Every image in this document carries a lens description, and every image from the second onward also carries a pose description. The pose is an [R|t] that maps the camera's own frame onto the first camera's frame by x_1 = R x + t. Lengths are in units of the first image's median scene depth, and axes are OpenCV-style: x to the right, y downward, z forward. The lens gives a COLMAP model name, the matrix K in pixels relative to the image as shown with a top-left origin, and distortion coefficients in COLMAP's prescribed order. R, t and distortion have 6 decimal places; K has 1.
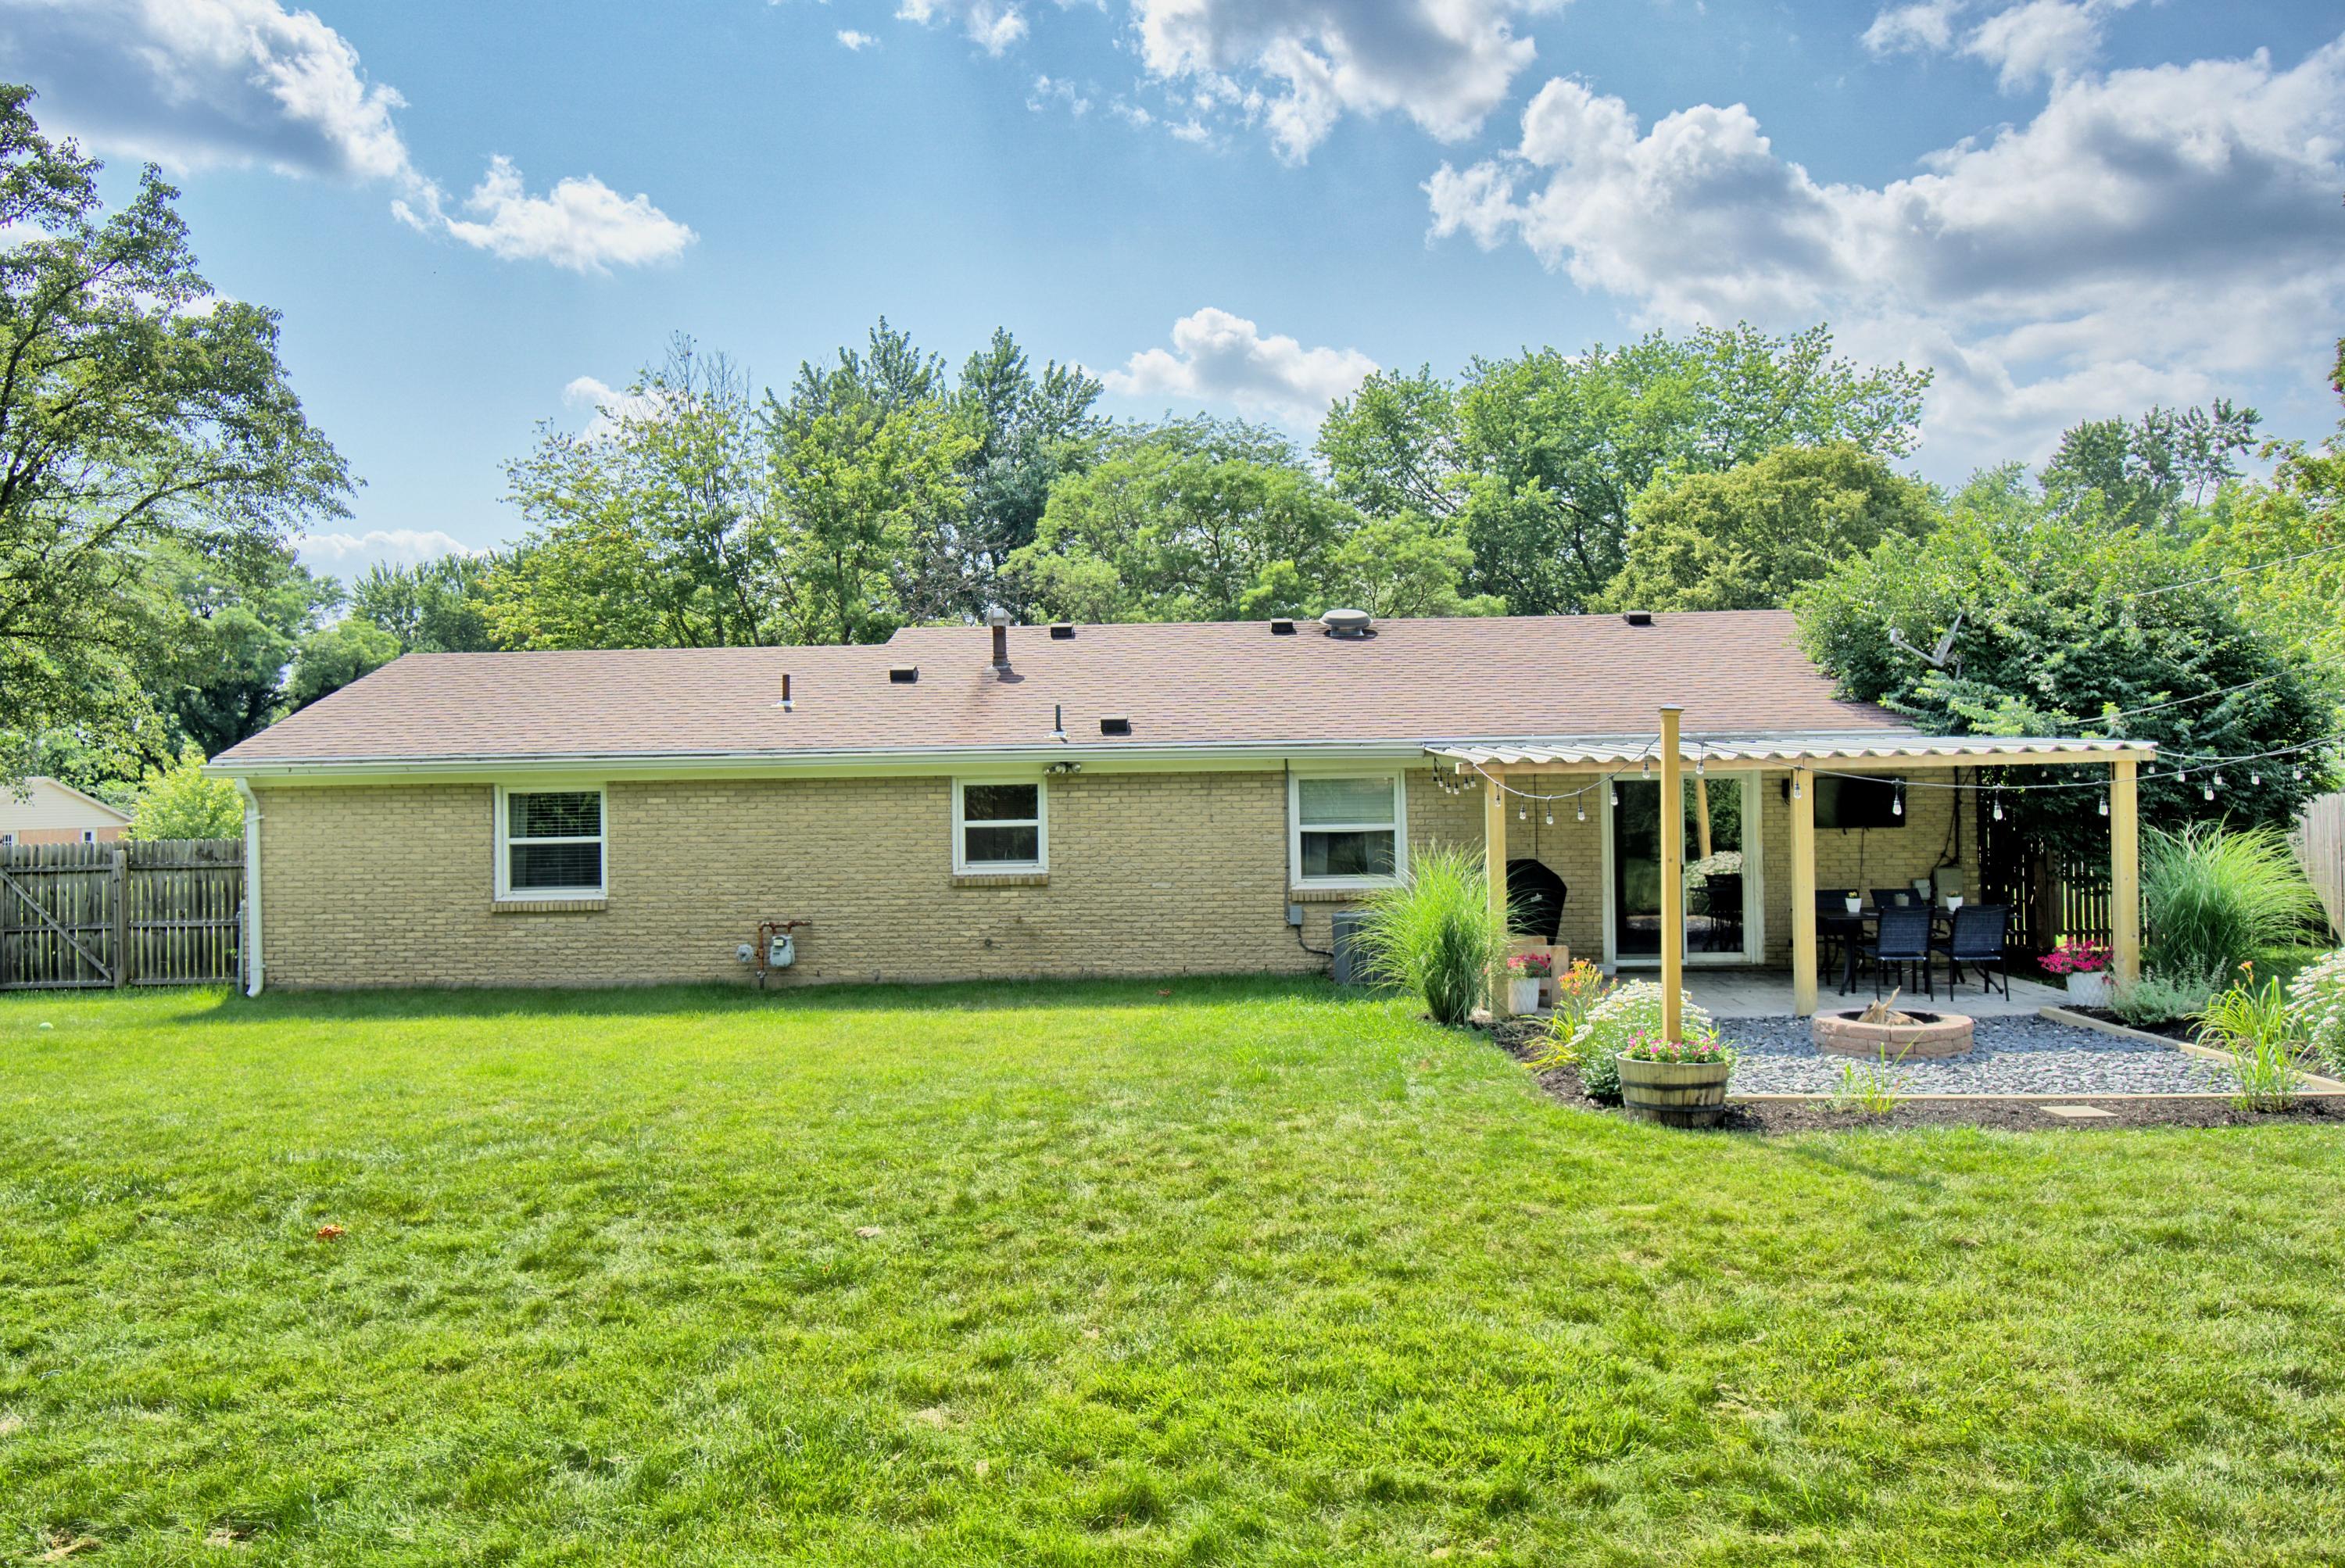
lens RADIAL K [[1736.8, 0, 1173.8], [0, 1736.8, 796.4], [0, 0, 1]] dist [0.014125, 0.017070]
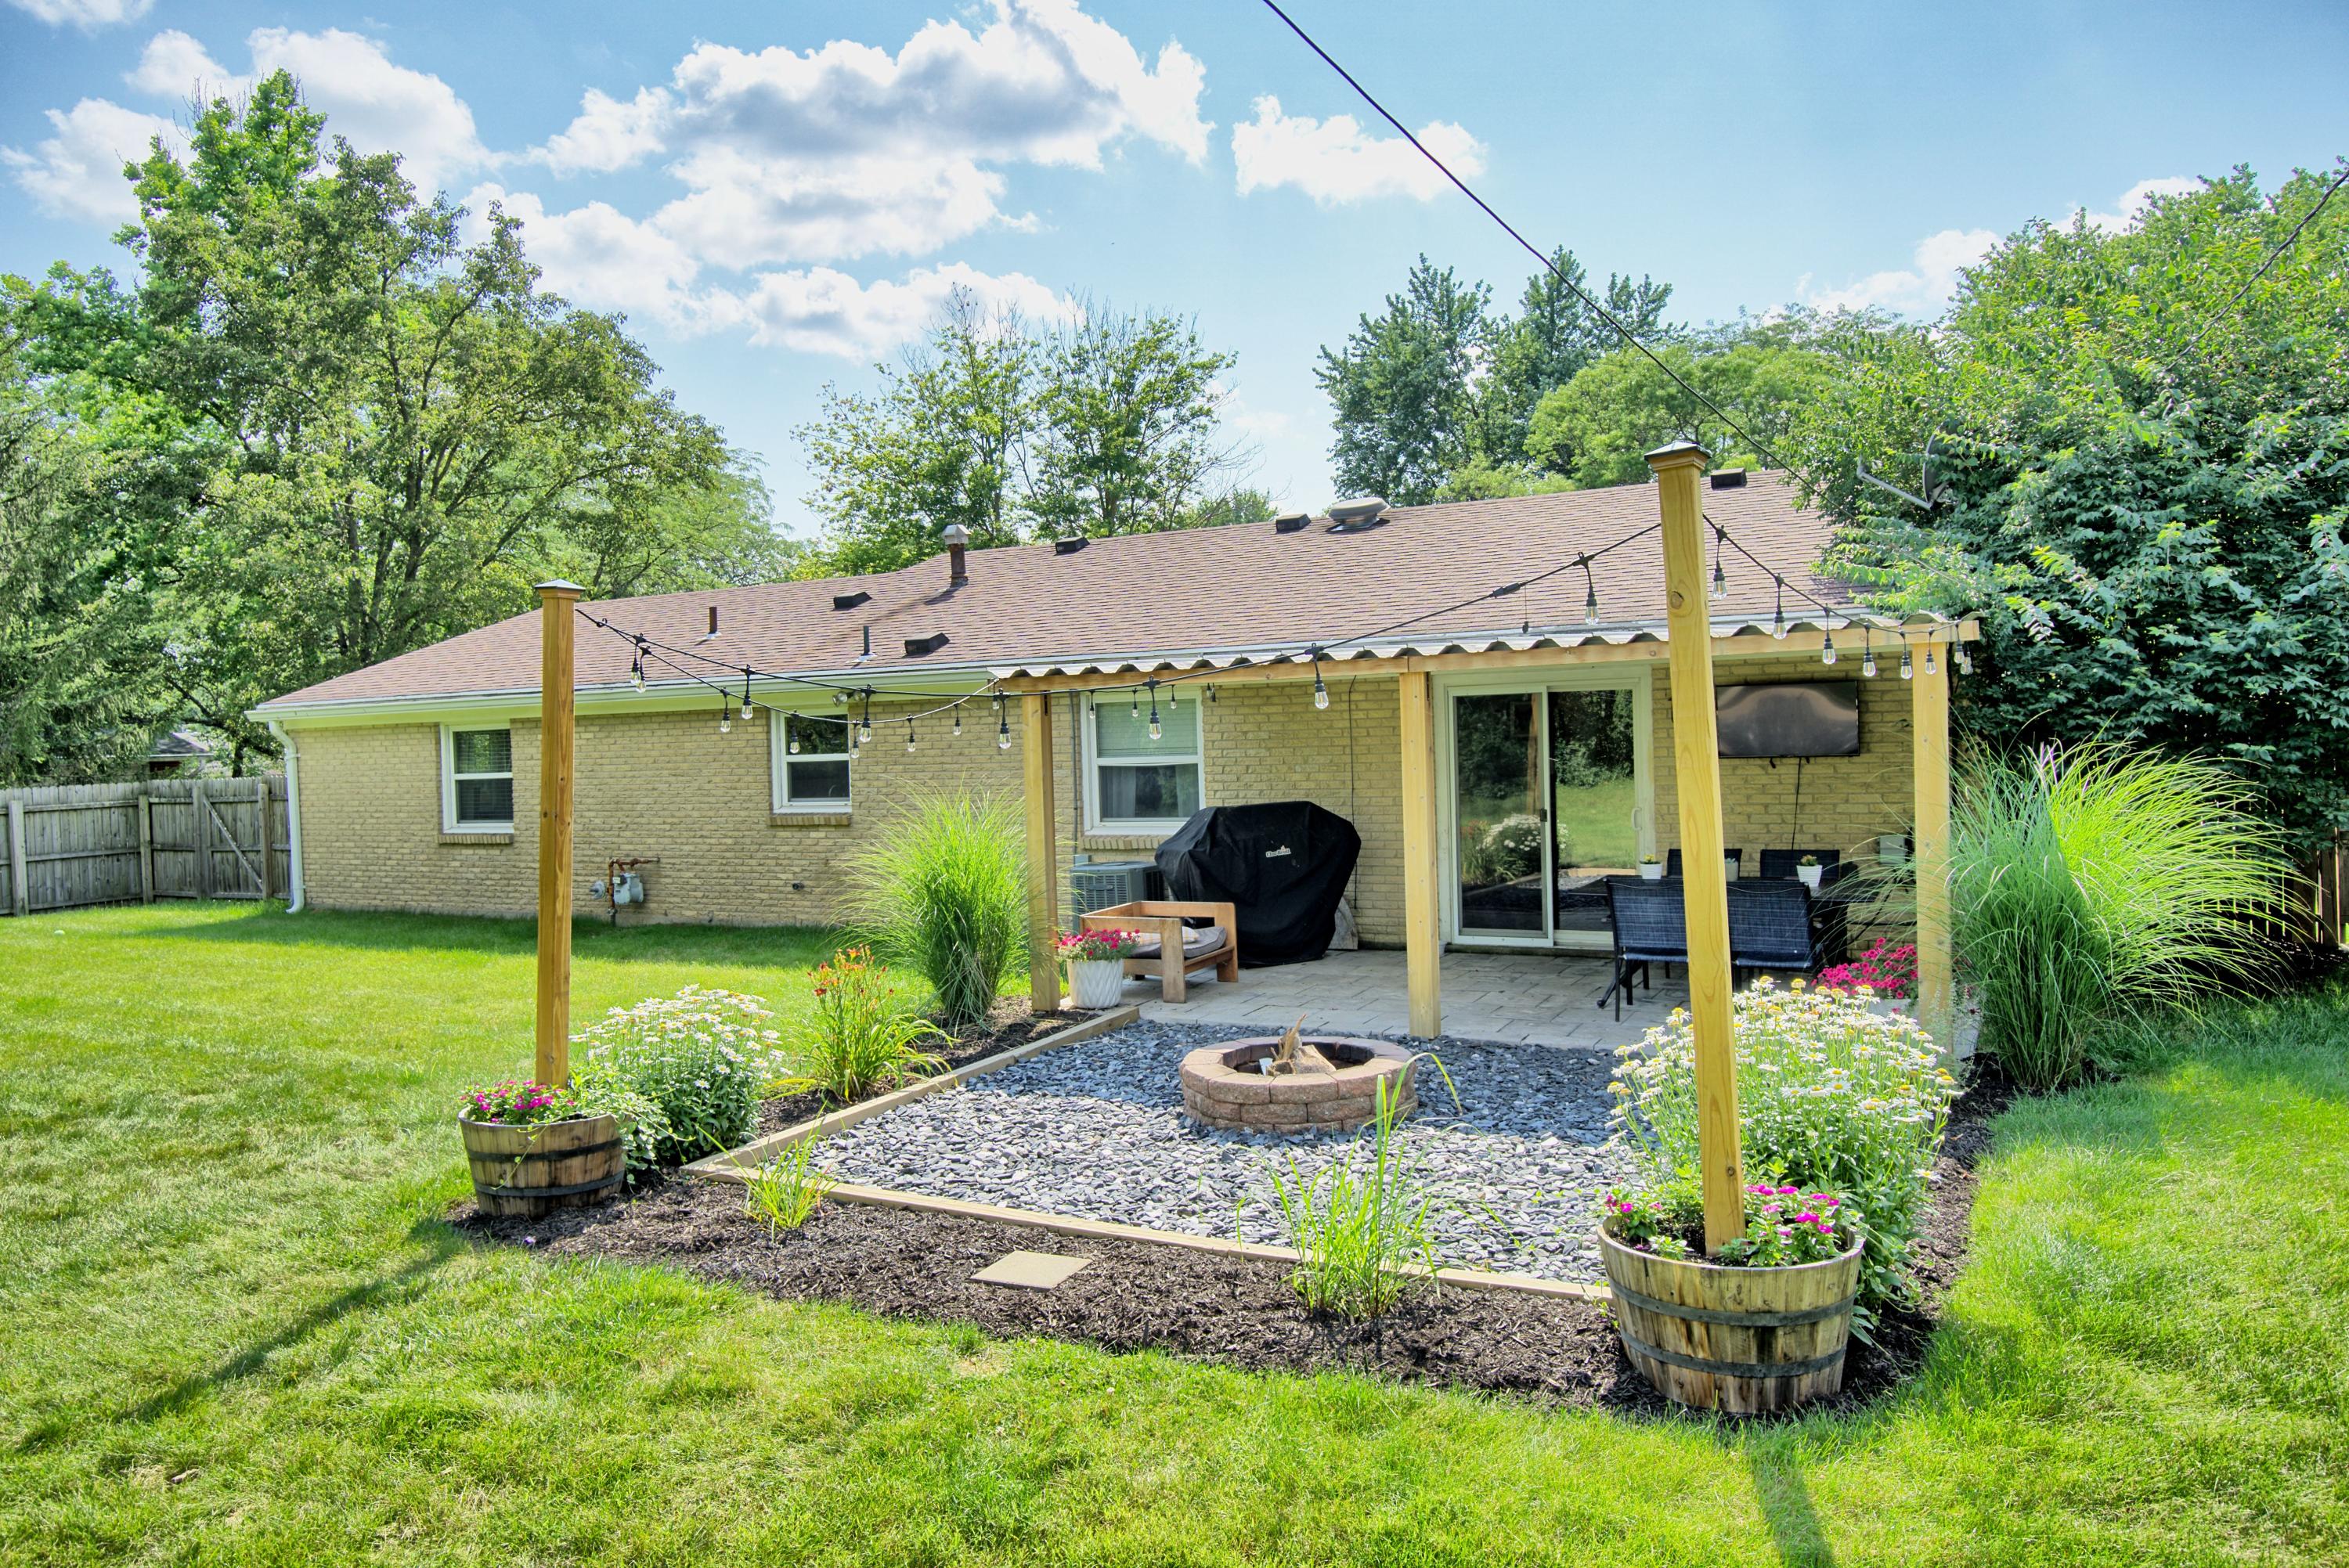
lens RADIAL K [[1615.8, 0, 1179.2], [0, 1615.8, 762.4], [0, 0, 1]] dist [-0.003775, 0.014114]
pose [[0.890421, -0.004040, -0.455120, 0.458731], [0.014045, 0.999728, 0.018604, 0.004933], [0.454921, -0.022957, 0.890236, 0.325829]]
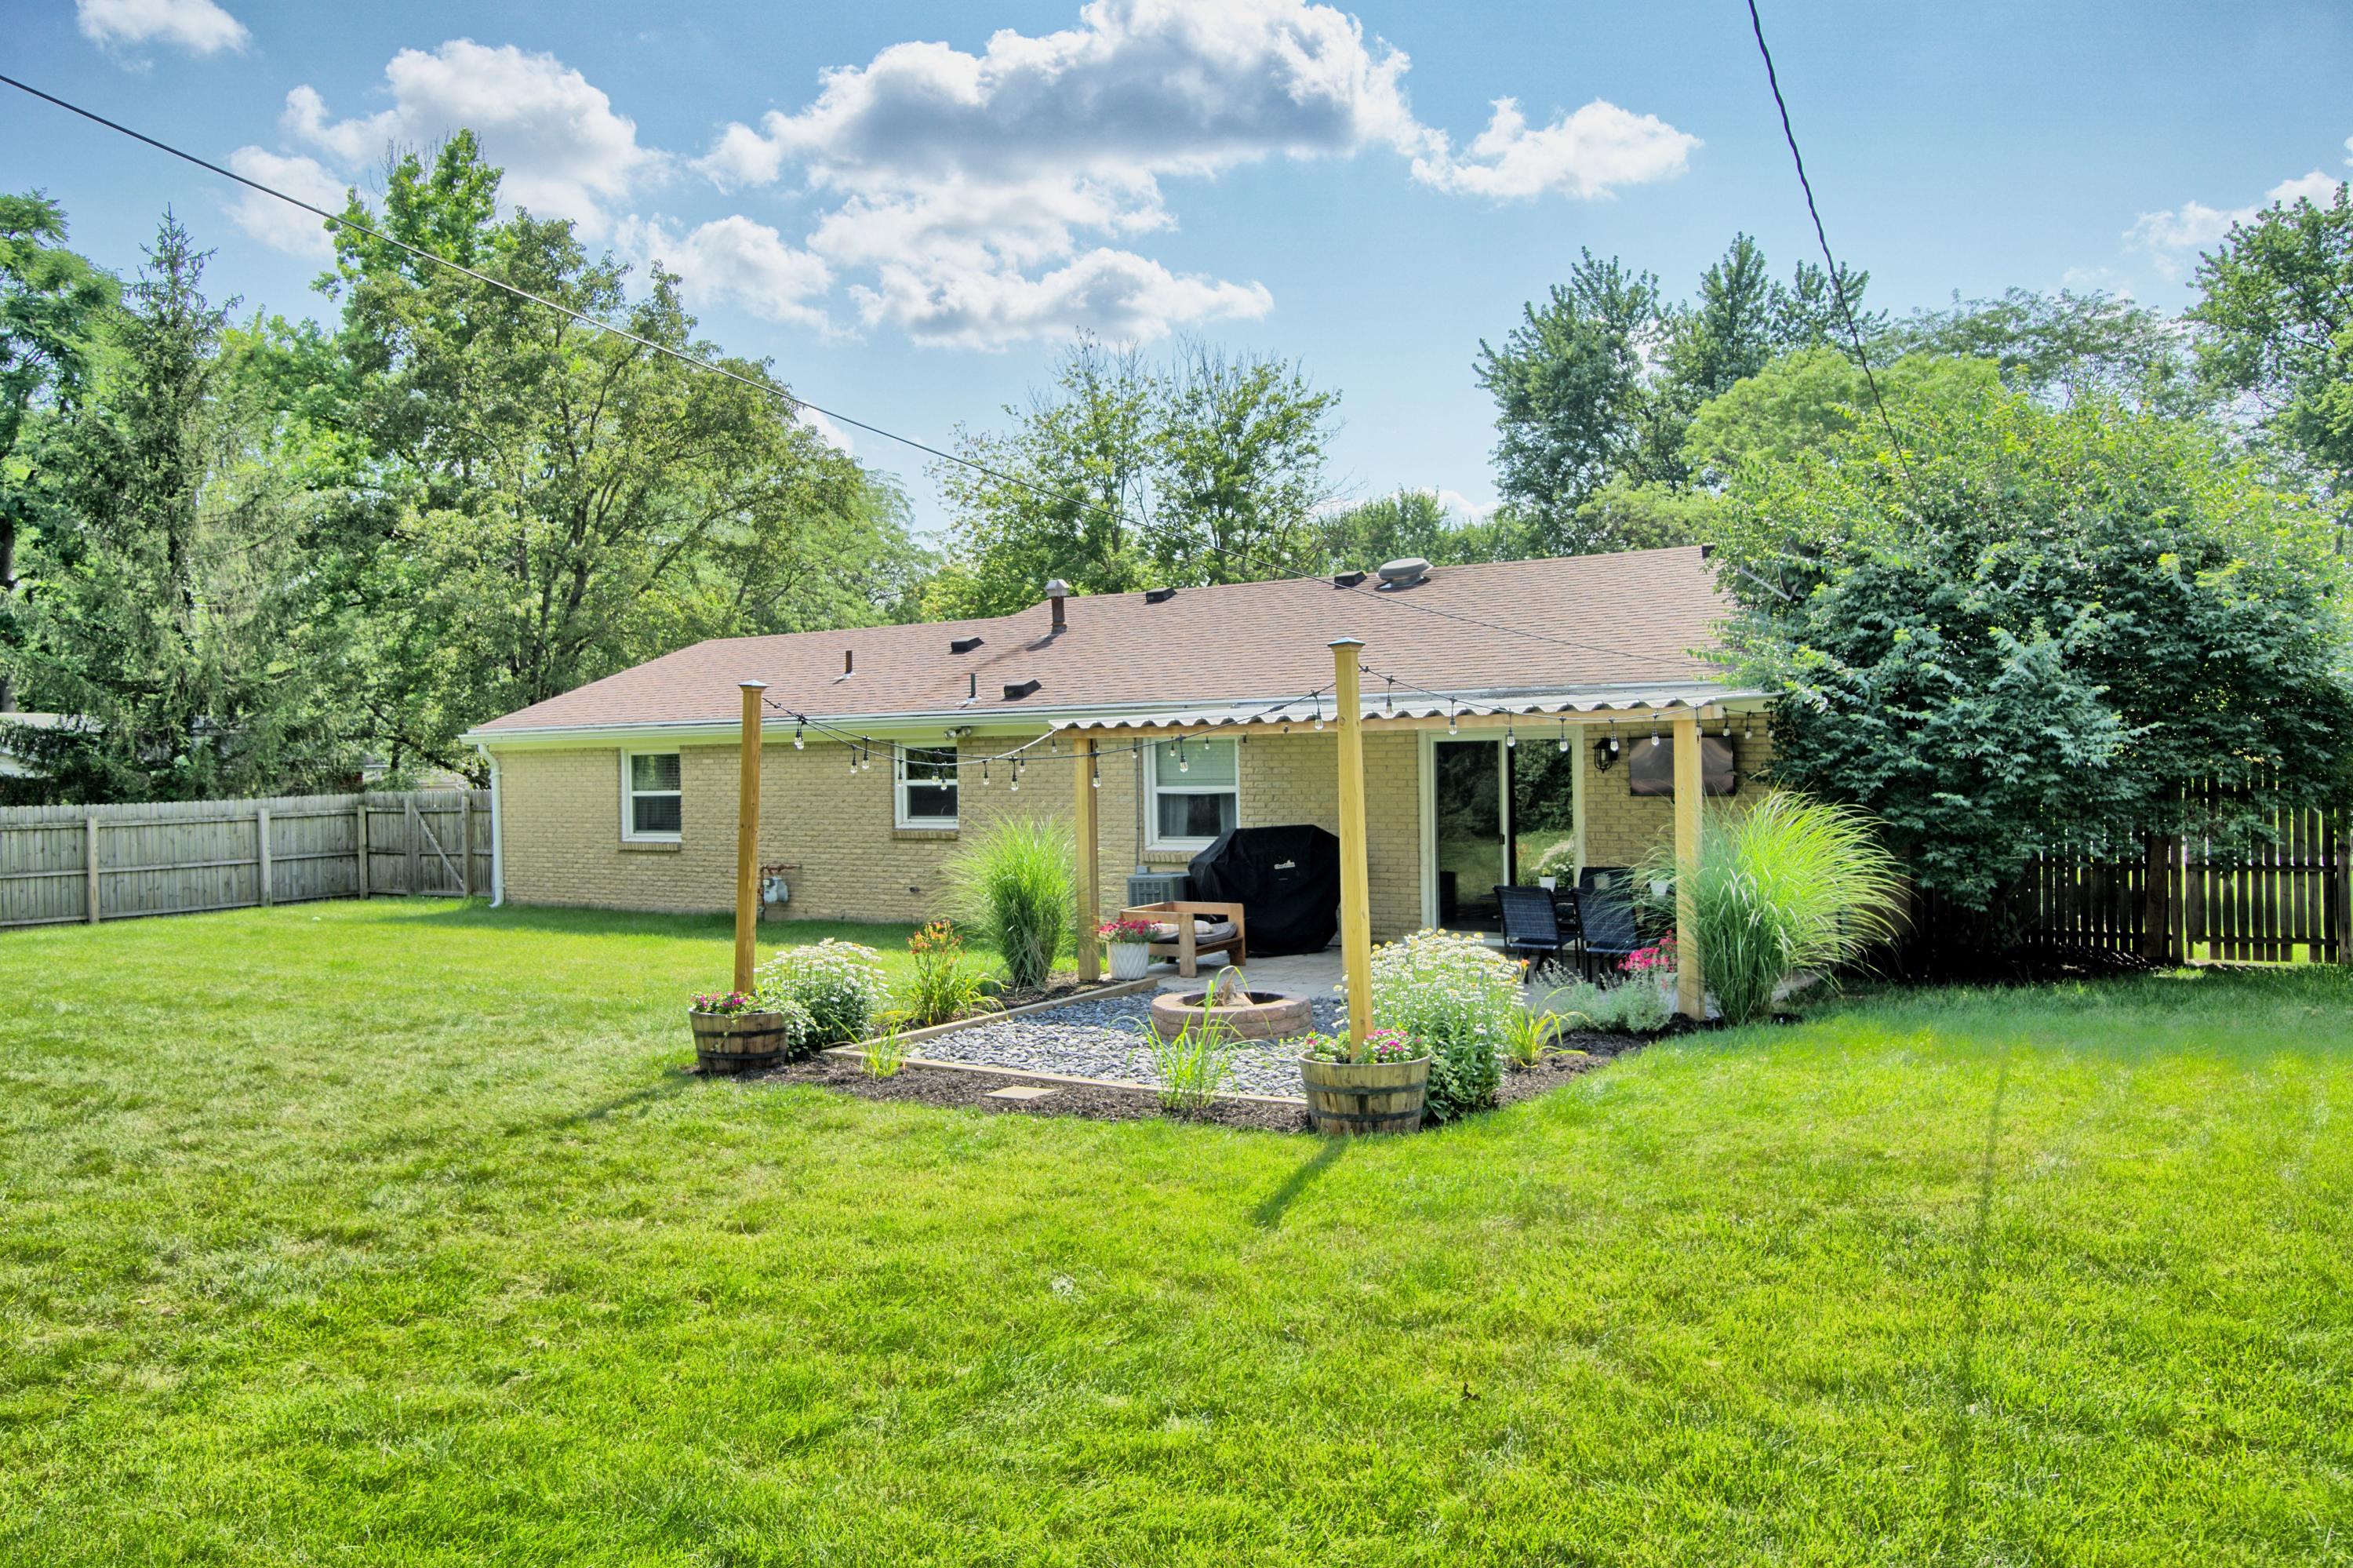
lens RADIAL K [[1862.4, 0, 1172.0], [0, 1862.4, 789.9], [0, 0, 1]] dist [0.005936, -0.031966]
pose [[0.835455, 0.010621, -0.549456, 0.670602], [0.002954, 0.999712, 0.023816, -0.007221], [0.549551, -0.021520, 0.835183, 0.102535]]
